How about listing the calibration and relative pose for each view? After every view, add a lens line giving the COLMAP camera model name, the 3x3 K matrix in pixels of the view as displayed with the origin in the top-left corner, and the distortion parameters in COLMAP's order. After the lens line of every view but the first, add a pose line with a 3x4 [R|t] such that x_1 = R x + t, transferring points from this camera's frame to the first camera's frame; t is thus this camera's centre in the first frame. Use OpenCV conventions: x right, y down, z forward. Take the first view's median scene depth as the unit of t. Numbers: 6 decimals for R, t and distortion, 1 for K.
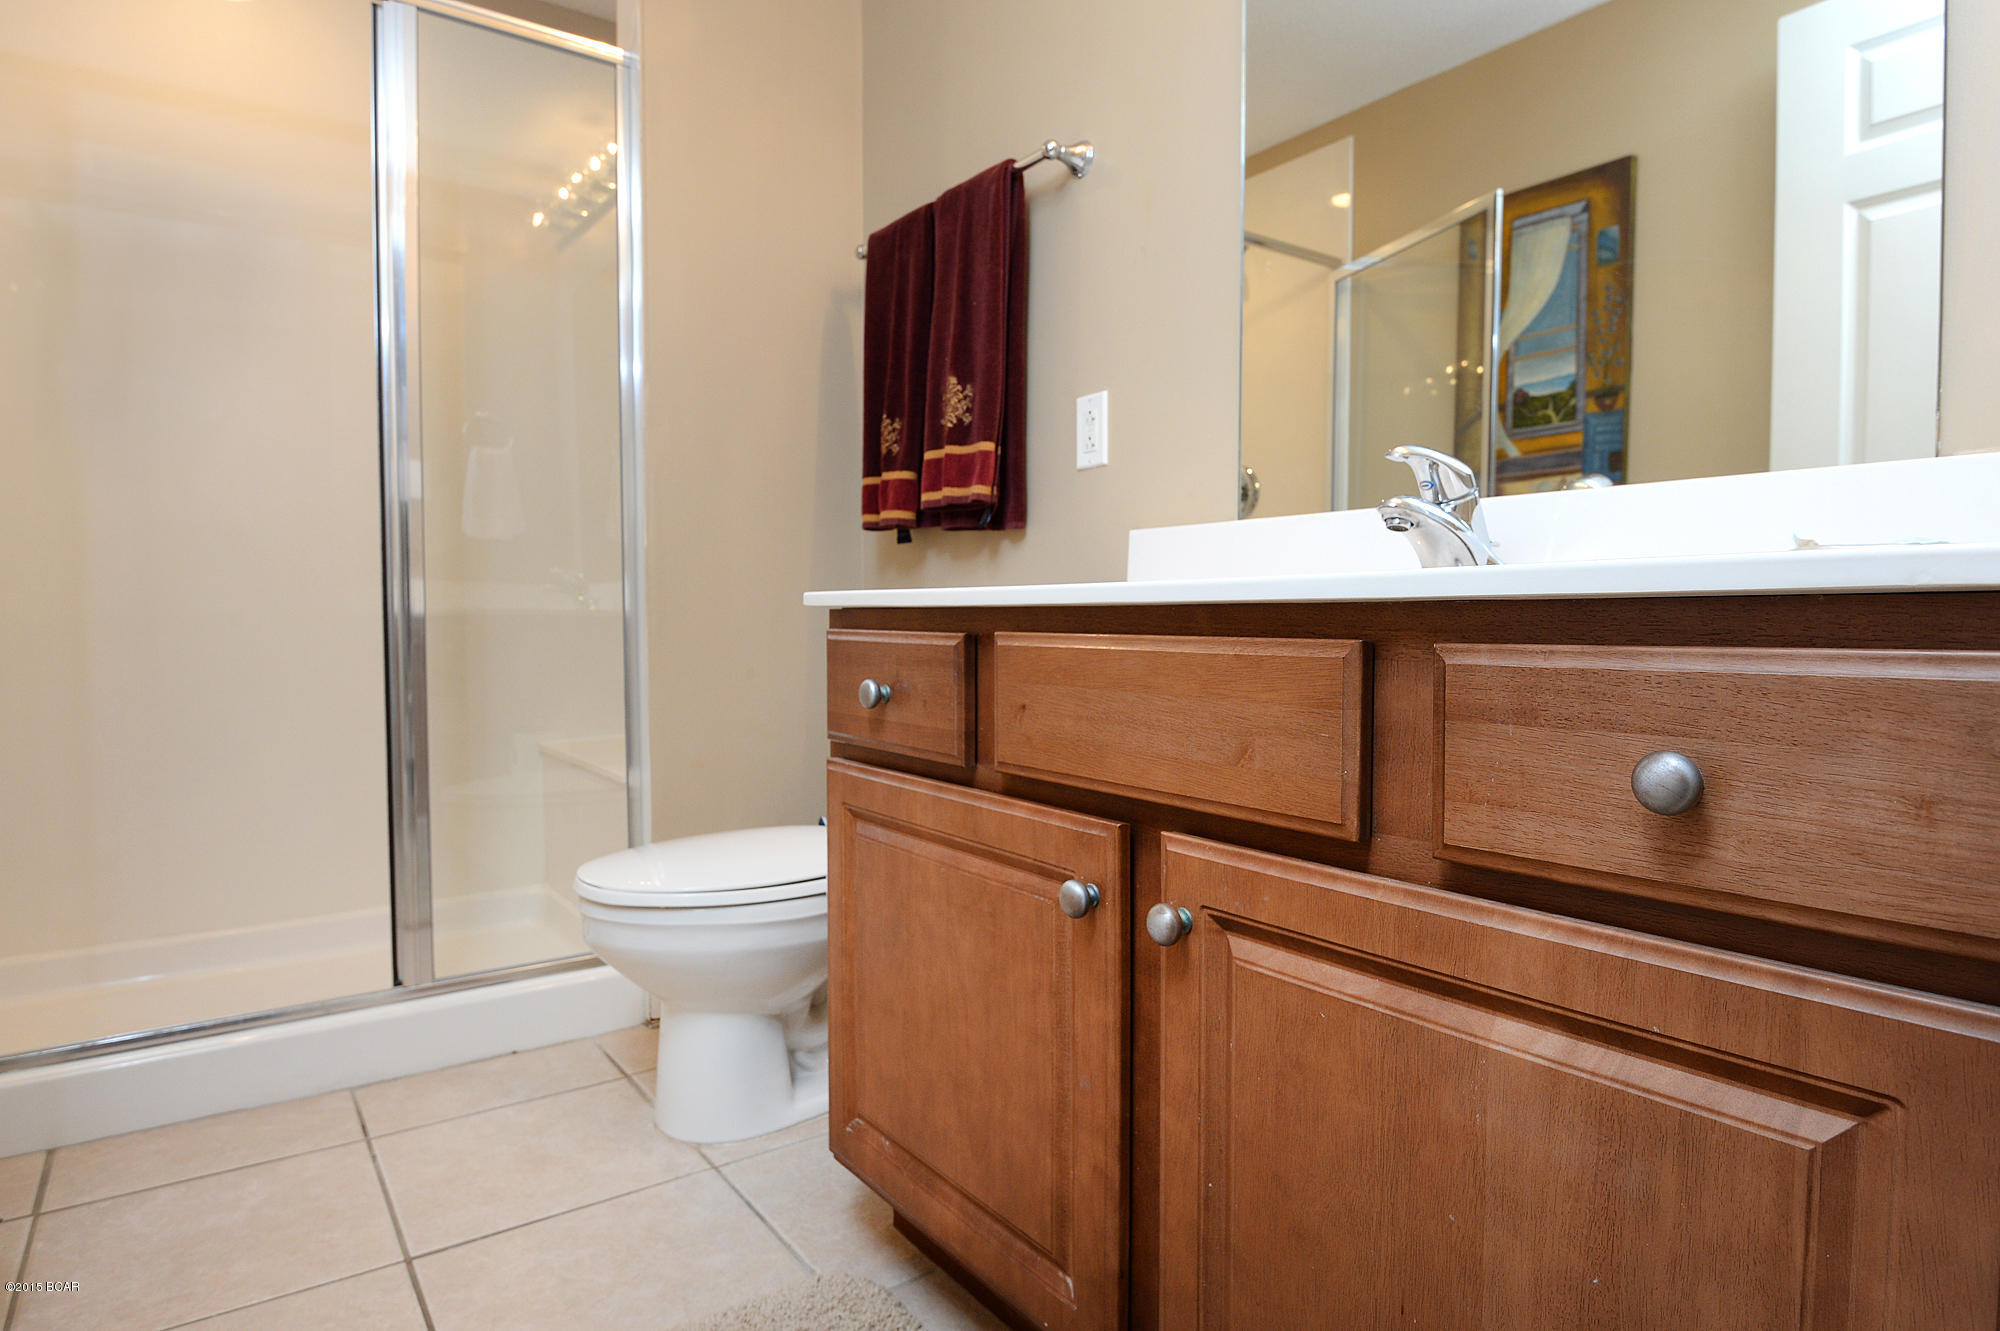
lens RADIAL K [[1128.9, 0, 983.1], [0, 1128.9, 662.0], [0, 0, 1]] dist [-0.025974, -0.005151]
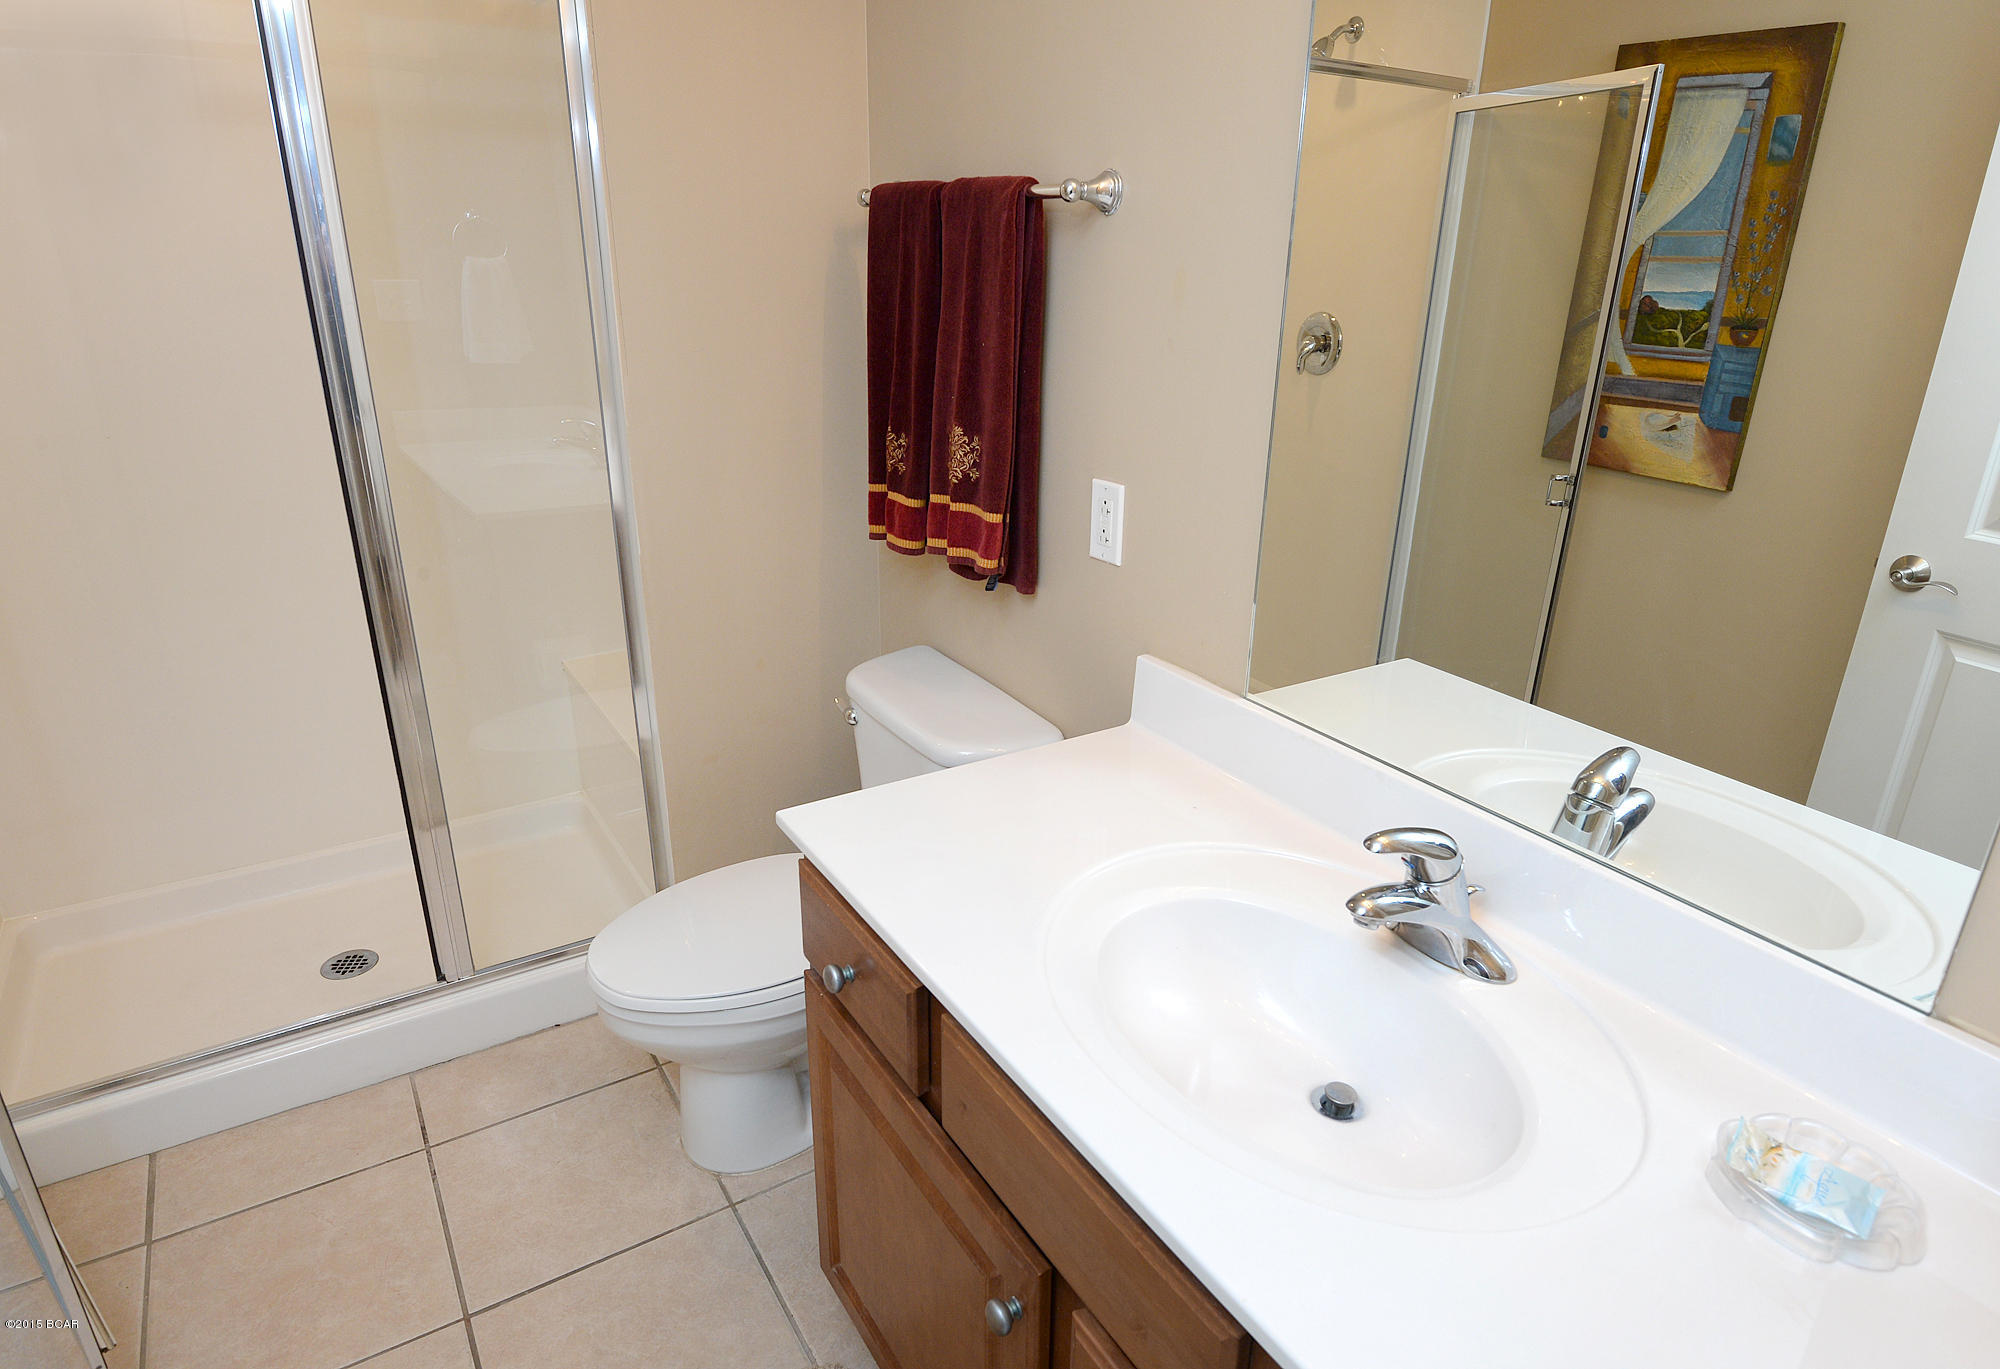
lens RADIAL K [[1172.6, 0, 1009.9], [0, 1172.6, 689.2], [0, 0, 1]] dist [-0.024551, -0.005054]
pose [[0.998630, 0.033149, -0.040493, 0.056034], [-0.018464, 0.947218, 0.320059, -0.342450], [0.048966, -0.318873, 0.946532, 0.062118]]
